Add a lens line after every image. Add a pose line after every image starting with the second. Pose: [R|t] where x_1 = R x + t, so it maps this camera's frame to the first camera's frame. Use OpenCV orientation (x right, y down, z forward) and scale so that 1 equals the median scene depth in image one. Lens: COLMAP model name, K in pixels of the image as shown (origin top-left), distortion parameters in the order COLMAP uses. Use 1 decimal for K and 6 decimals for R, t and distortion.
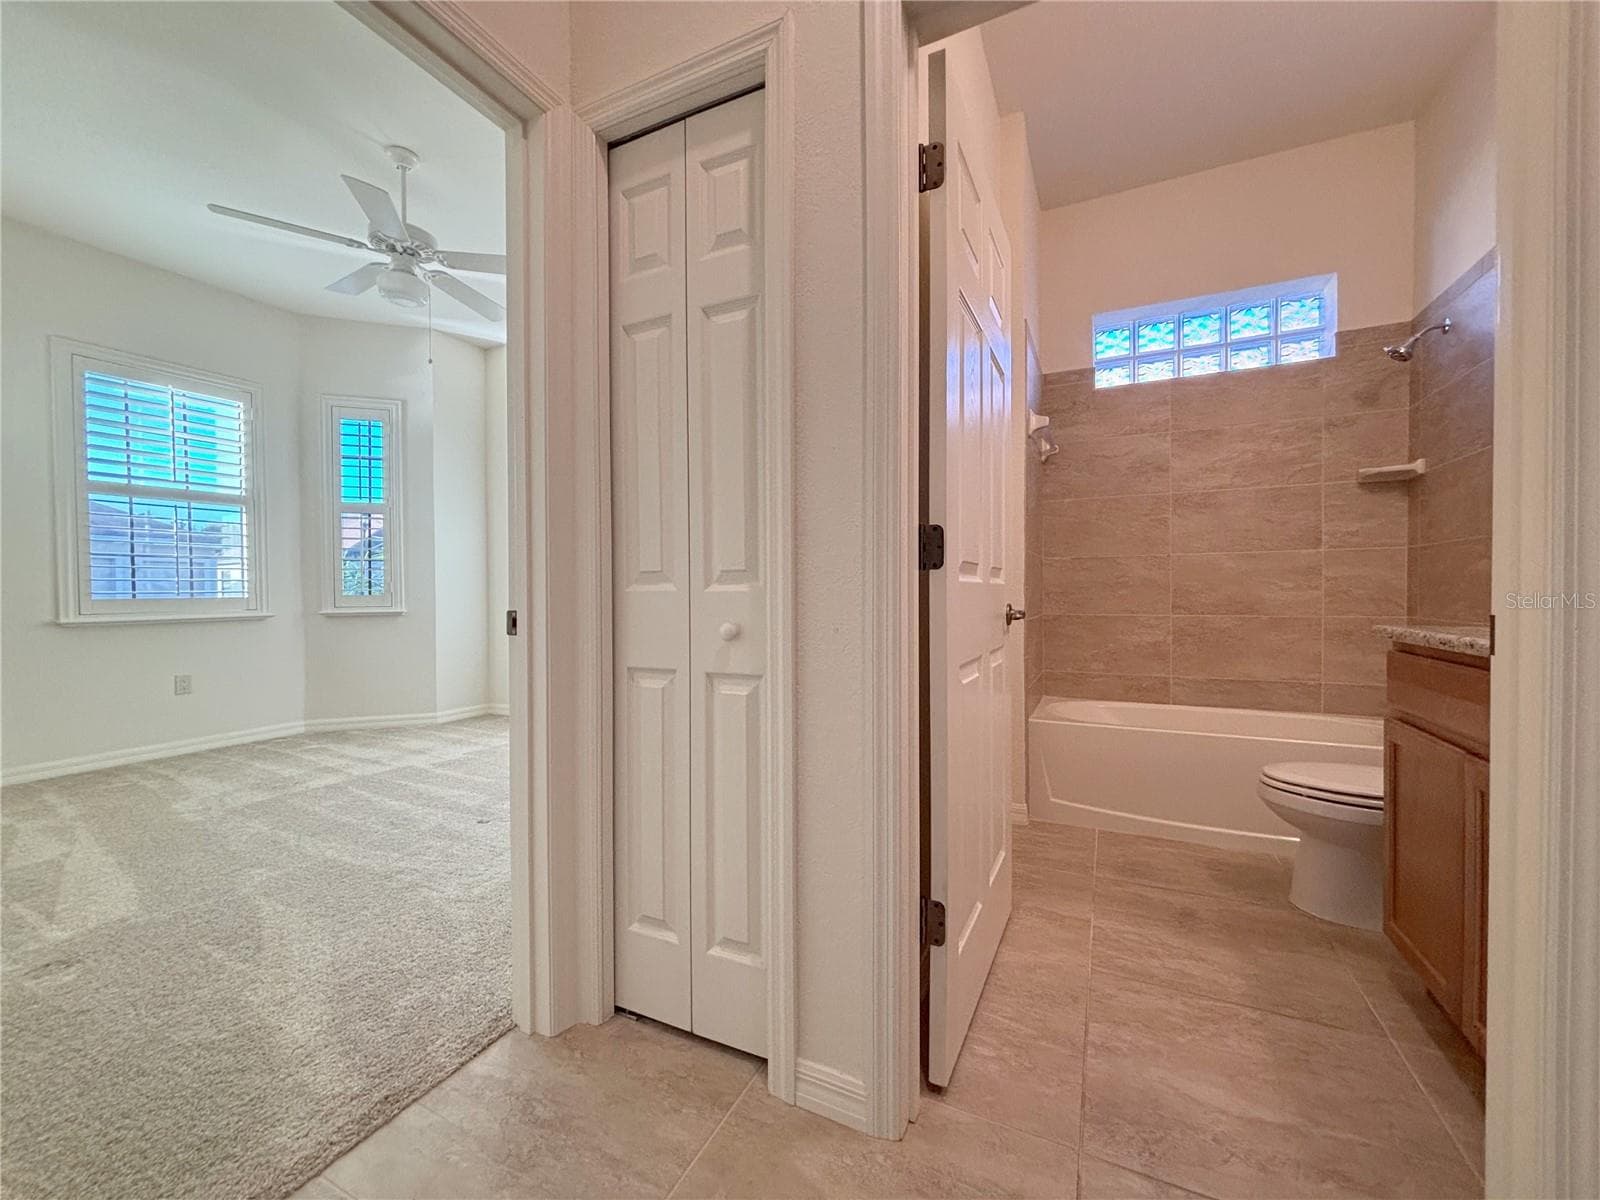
lens RADIAL K [[645.2, 0, 795.8], [0, 645.2, 600.6], [0, 0, 1]] dist [0.002587, 0.001136]
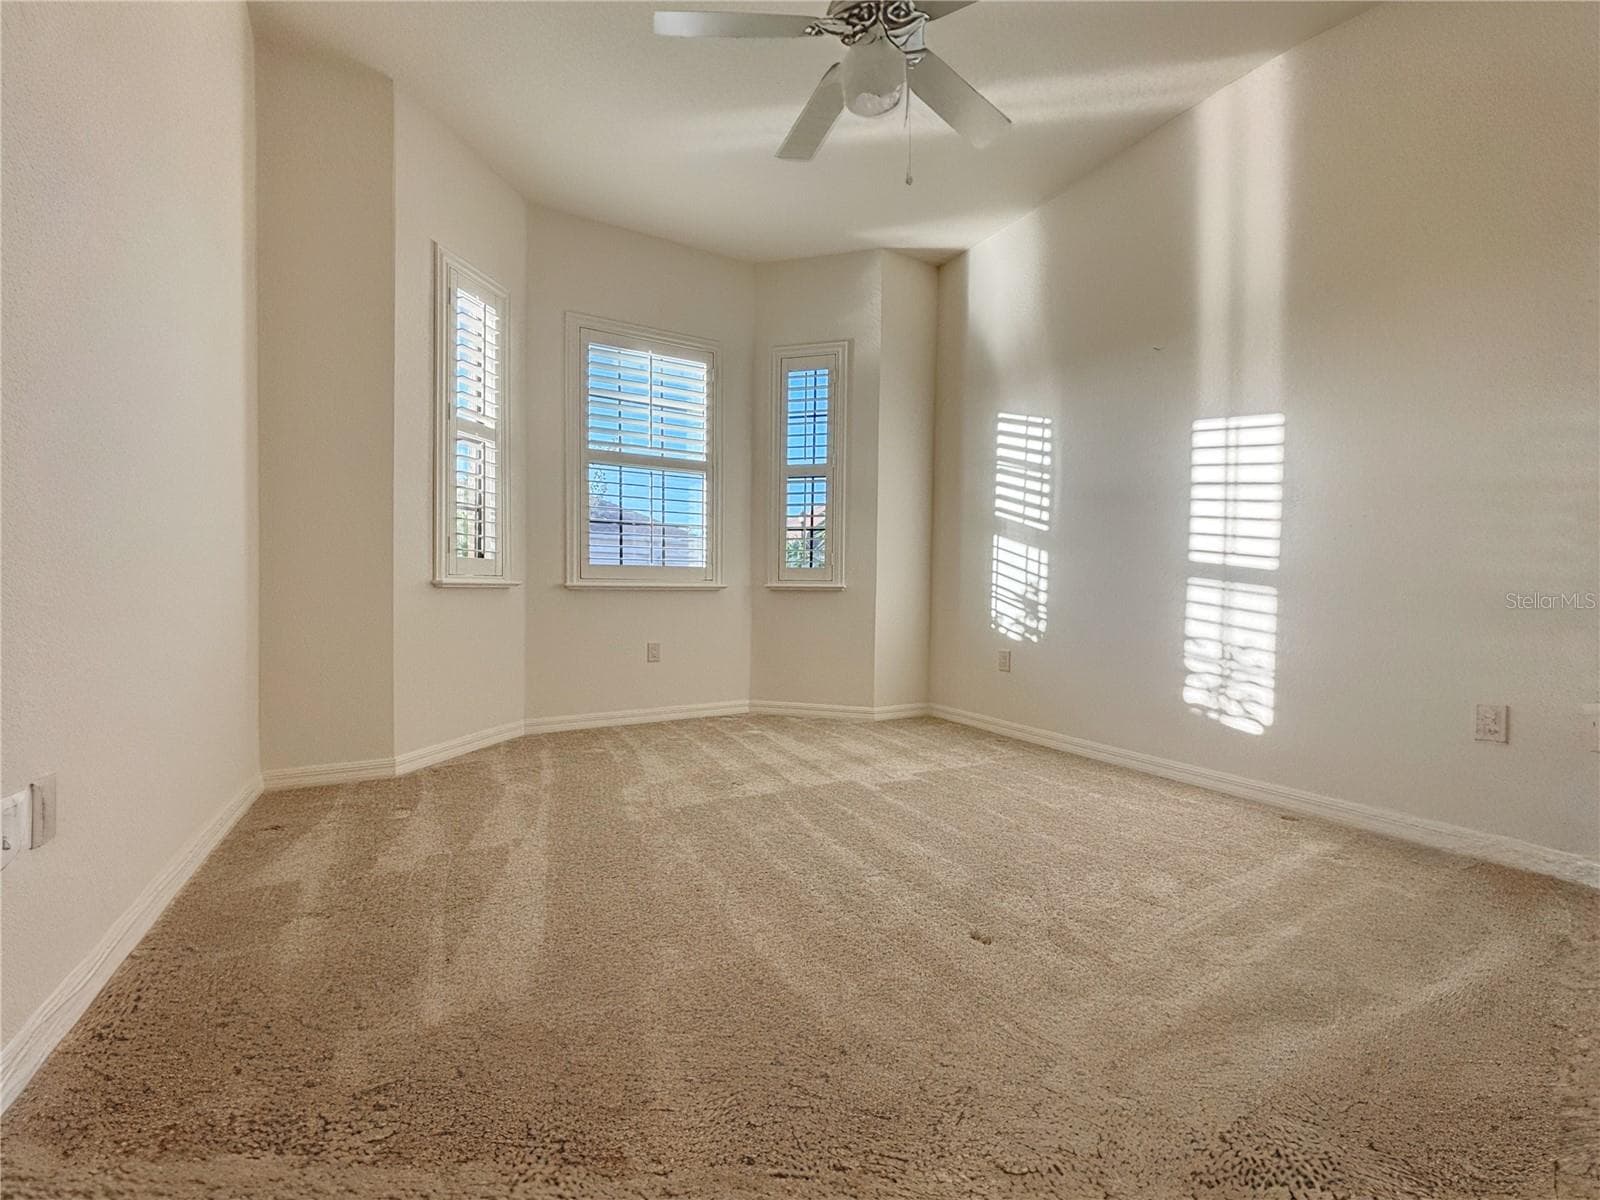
lens RADIAL K [[645.2, 0, 807.9], [0, 645.2, 600.4], [0, 0, 1]] dist [0.002587, 0.001136]
pose [[0.838337, 0.030369, -0.544306, -0.206695], [-0.027781, 0.999530, 0.012979, 0.029639], [0.544445, 0.004240, 0.838786, 0.293844]]
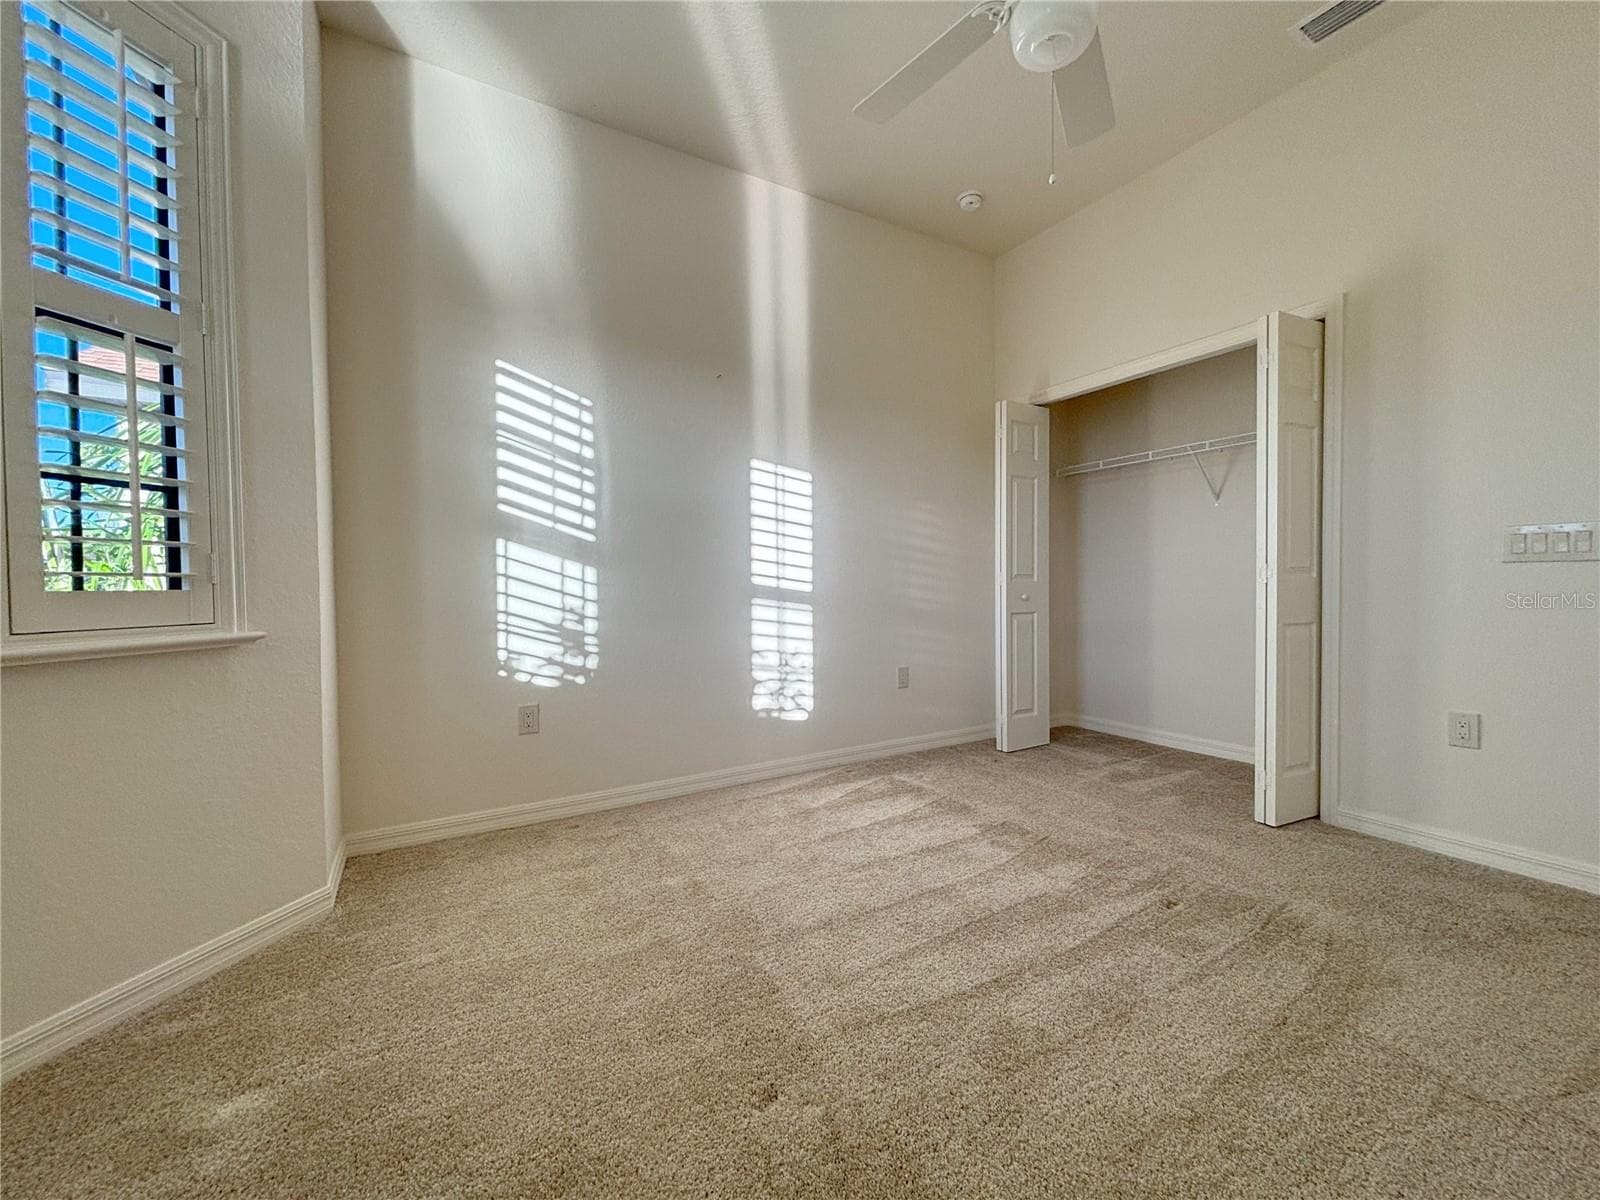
lens RADIAL K [[645.2, 0, 810.6], [0, 645.2, 601.6], [0, 0, 1]] dist [0.002587, 0.001136]
pose [[0.525311, -0.017243, 0.850736, -0.877708], [0.017785, 0.999799, 0.009283, 0.000176], [-0.850725, 0.010254, 0.525512, 0.637831]]
